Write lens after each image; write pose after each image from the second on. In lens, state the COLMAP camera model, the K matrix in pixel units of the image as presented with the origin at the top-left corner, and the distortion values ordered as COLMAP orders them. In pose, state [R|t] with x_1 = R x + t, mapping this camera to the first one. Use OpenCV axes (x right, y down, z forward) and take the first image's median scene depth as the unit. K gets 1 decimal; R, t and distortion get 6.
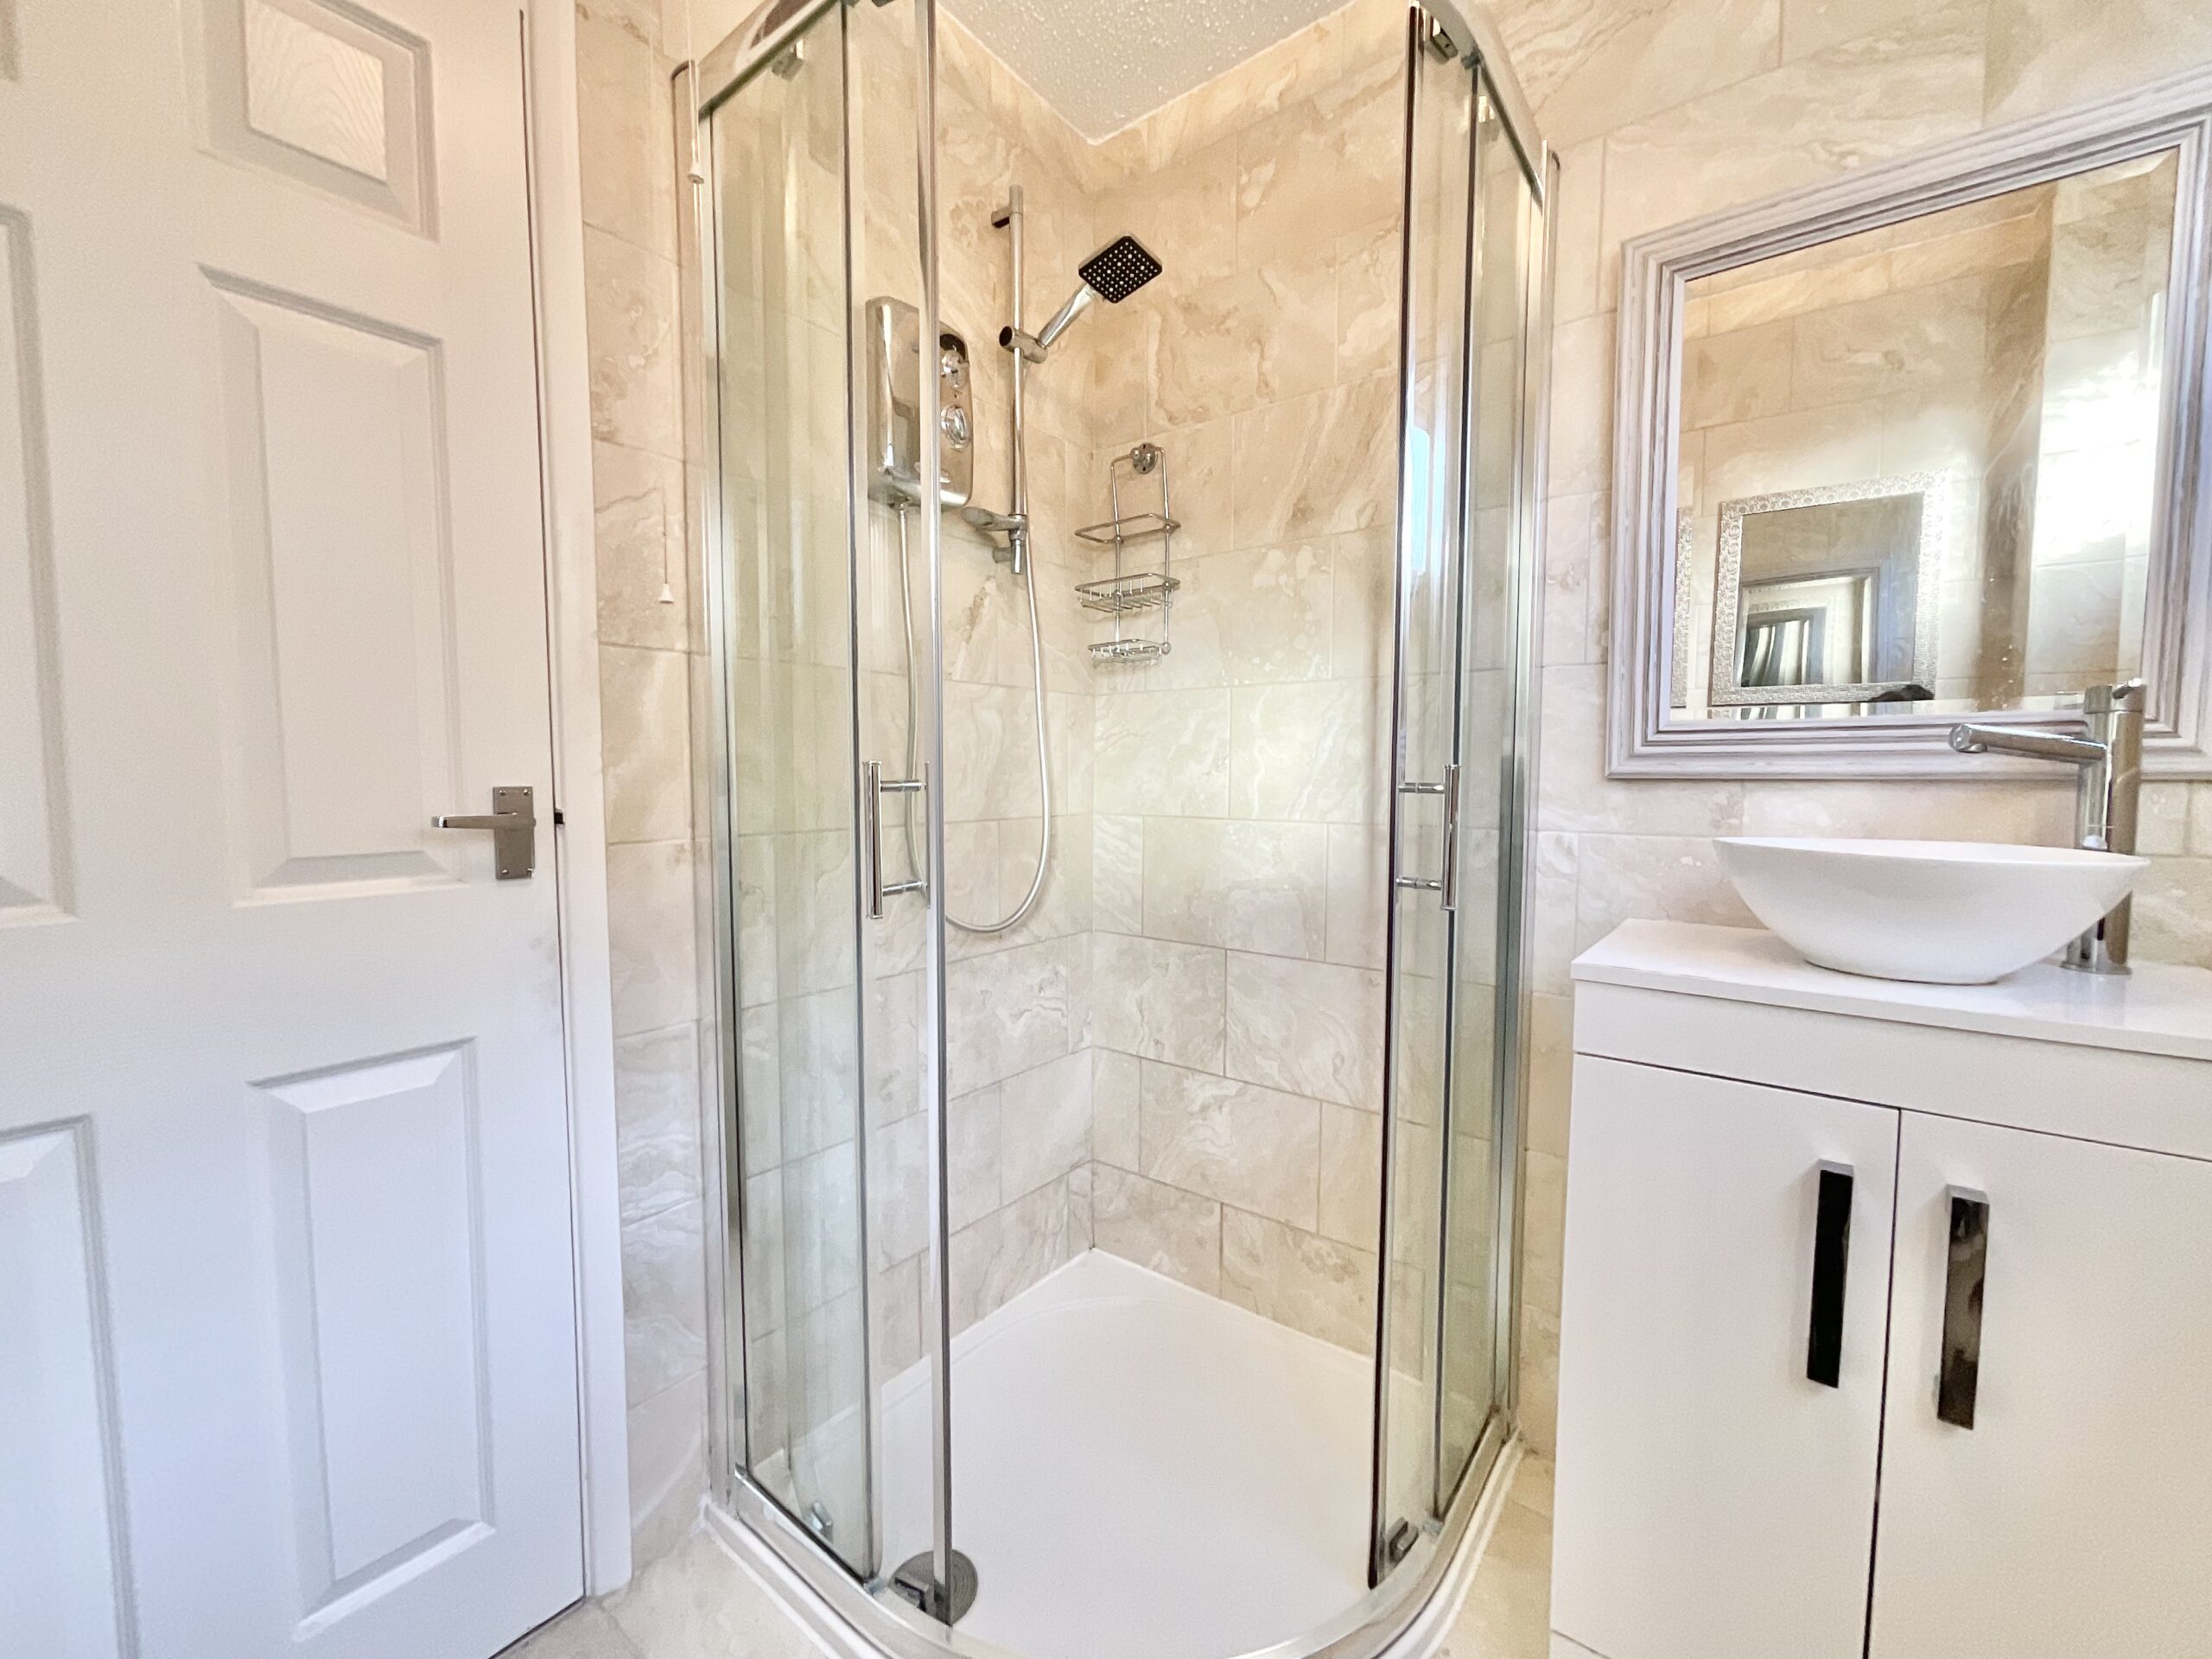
lens RADIAL K [[899.6, 0, 1106.0], [0, 899.6, 829.5], [0, 0, 1]] dist [-0.002847, 0.000197]
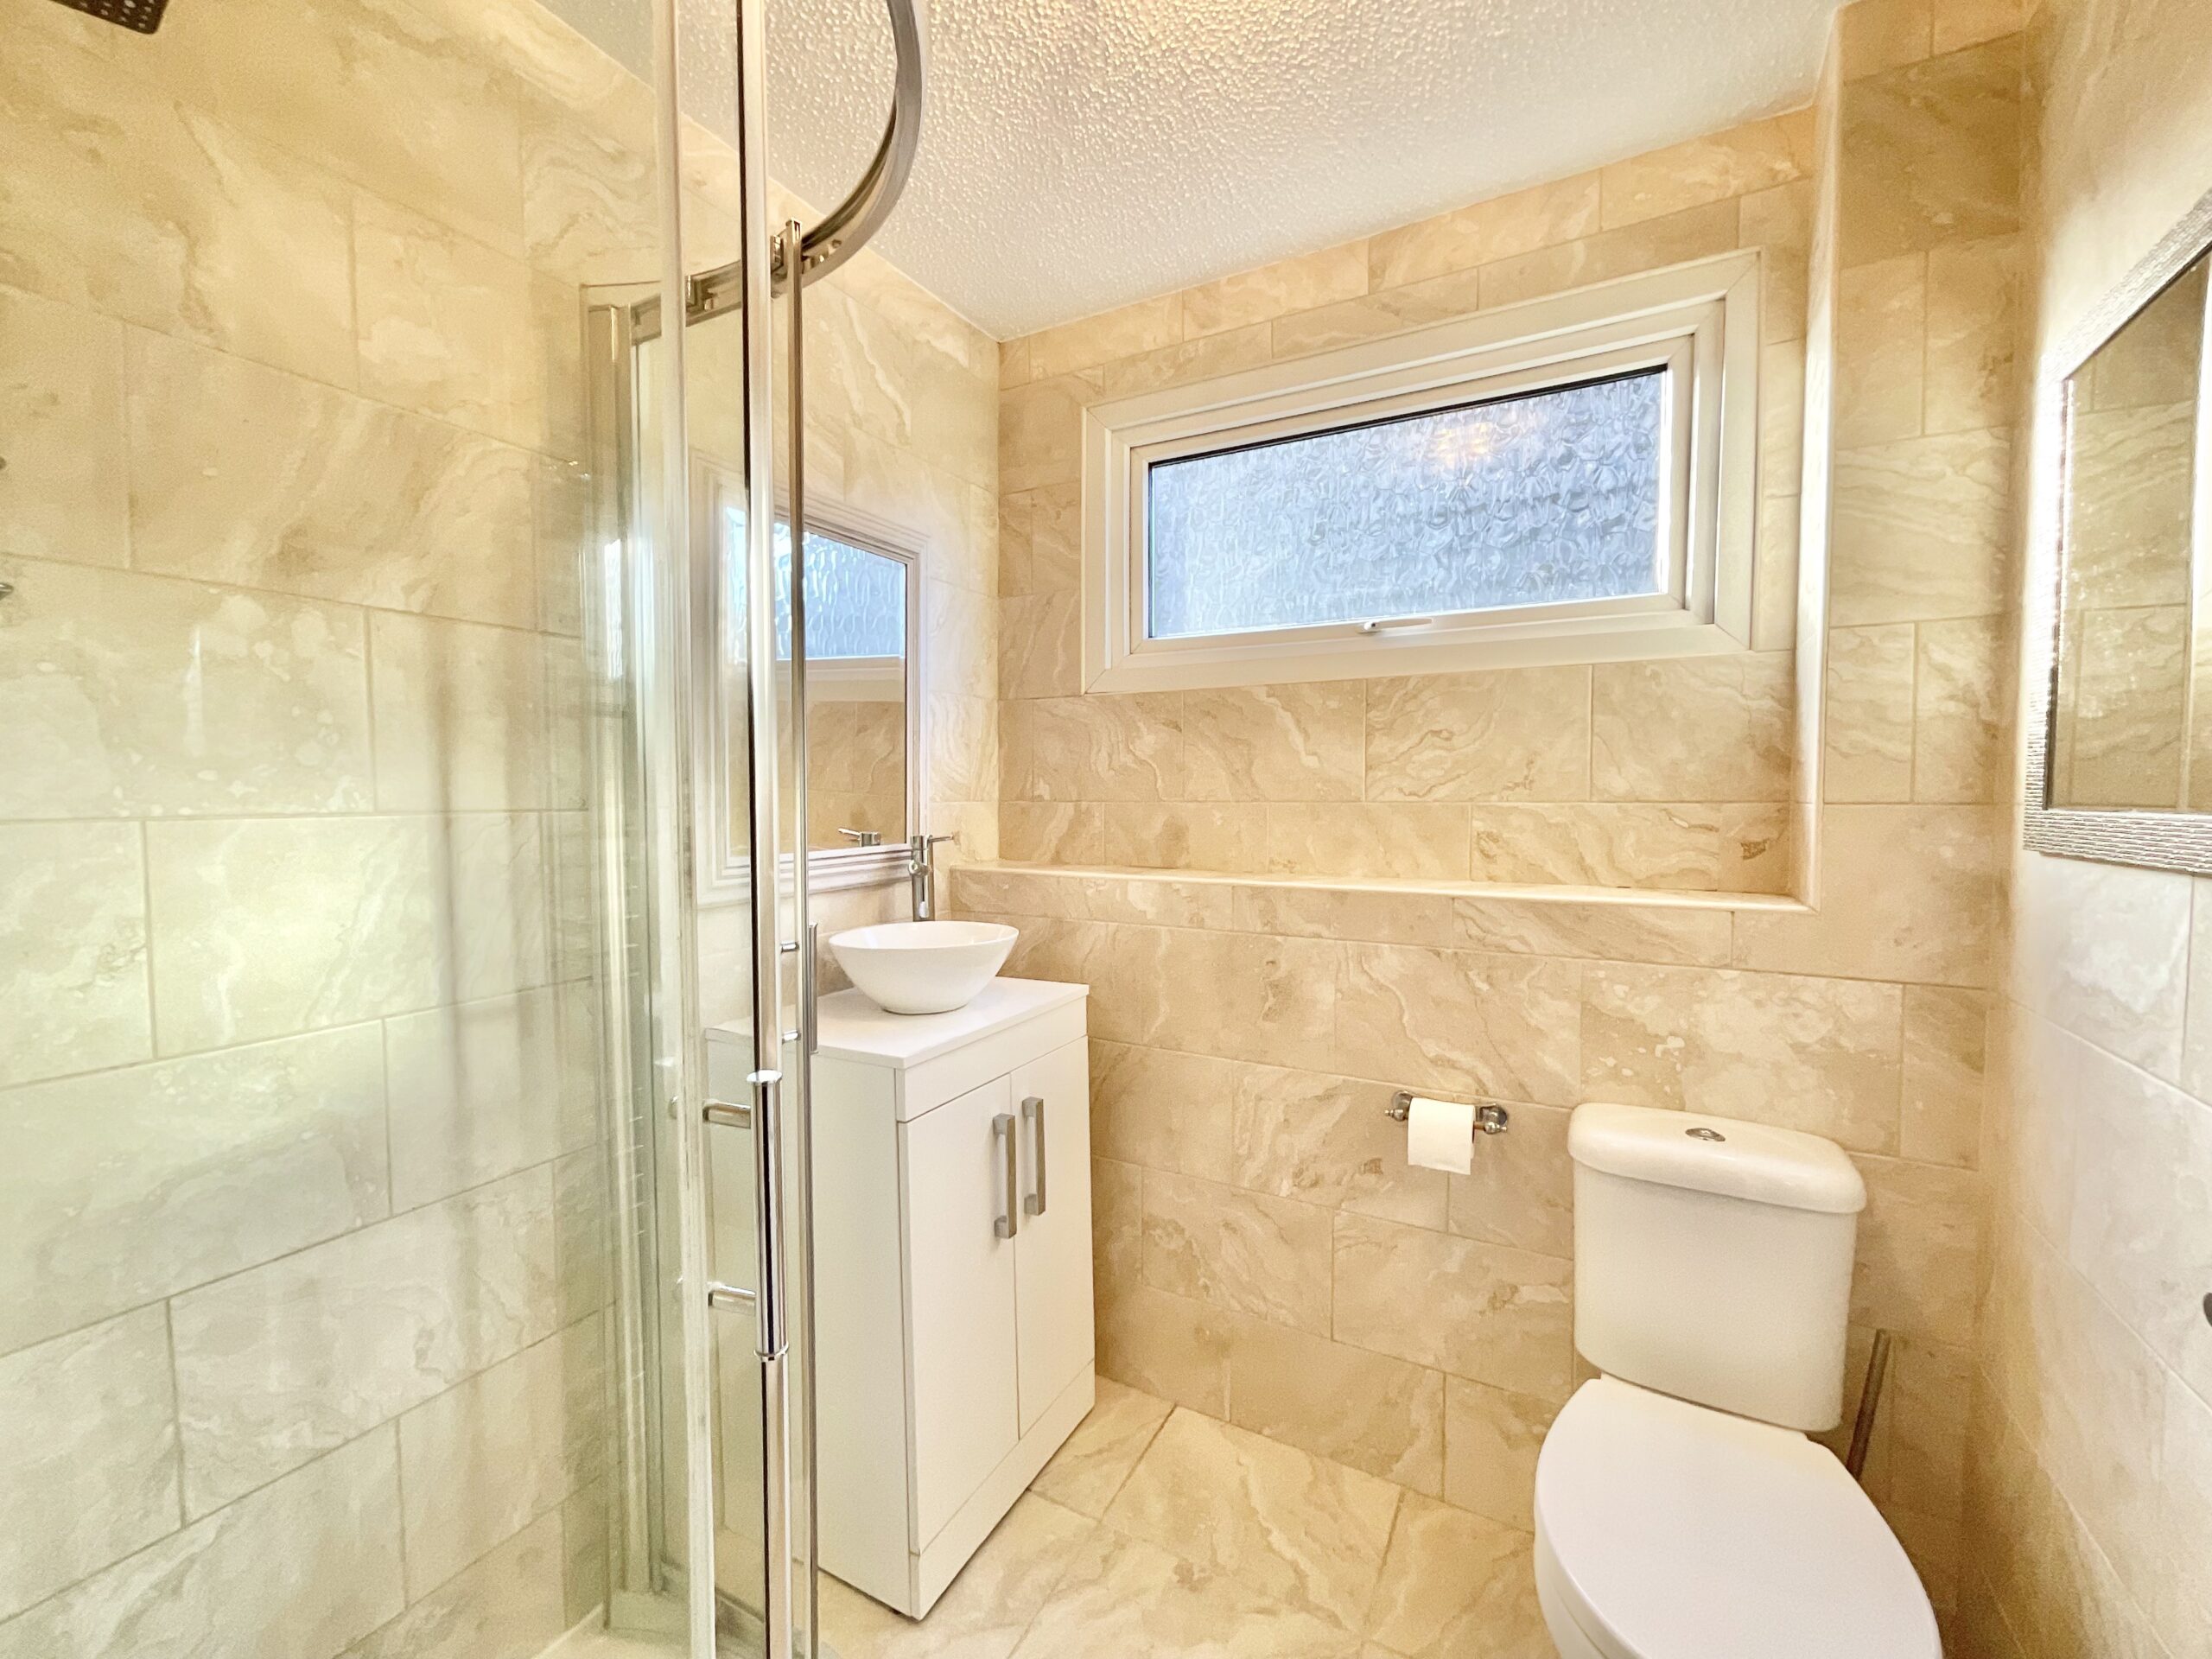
lens RADIAL K [[899.6, 0, 1106.0], [0, 899.6, 829.5], [0, 0, 1]] dist [-0.002847, 0.000197]
pose [[-0.156693, -0.042835, 0.986718, -0.513415], [0.069535, 0.996101, 0.054285, -0.149420], [-0.985197, 0.077118, -0.153103, 0.538924]]
